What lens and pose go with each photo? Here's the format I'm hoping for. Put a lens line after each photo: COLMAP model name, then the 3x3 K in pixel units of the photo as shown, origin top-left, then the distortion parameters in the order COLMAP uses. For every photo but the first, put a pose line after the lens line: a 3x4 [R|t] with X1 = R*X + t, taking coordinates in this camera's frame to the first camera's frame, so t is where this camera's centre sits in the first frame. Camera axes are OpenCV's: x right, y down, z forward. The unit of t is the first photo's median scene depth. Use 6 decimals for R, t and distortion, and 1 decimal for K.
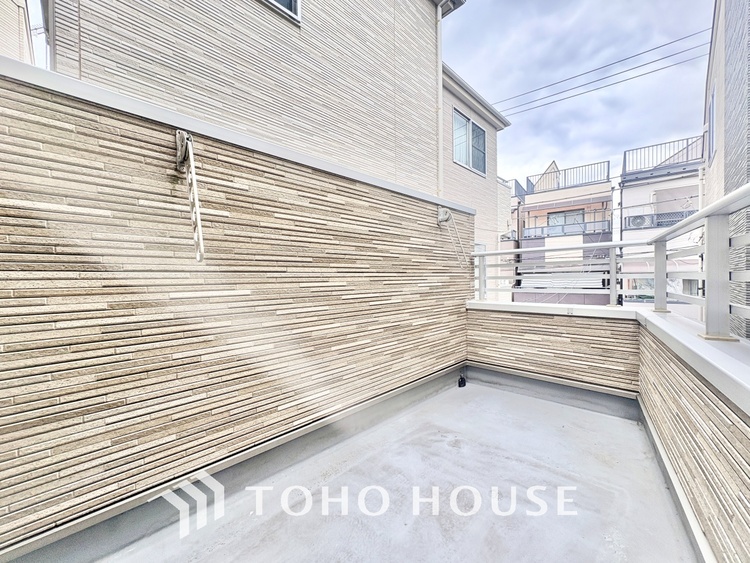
lens RADIAL K [[300.6, 0, 373.2], [0, 300.6, 279.0], [0, 0, 1]] dist [0.001240, 0.000092]
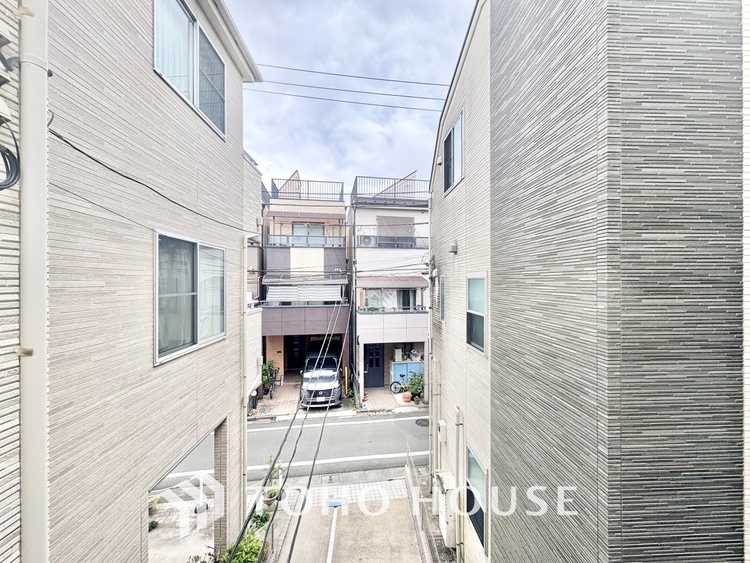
lens RADIAL K [[298.8, 0, 375.9], [0, 298.8, 280.6], [0, 0, 1]] dist [0.006114, 0.000284]
pose [[0.674444, 0.012824, 0.738215, 0.070658], [-0.003971, 0.999898, -0.013742, -0.023583], [-0.738315, 0.006337, 0.674426, 0.190787]]
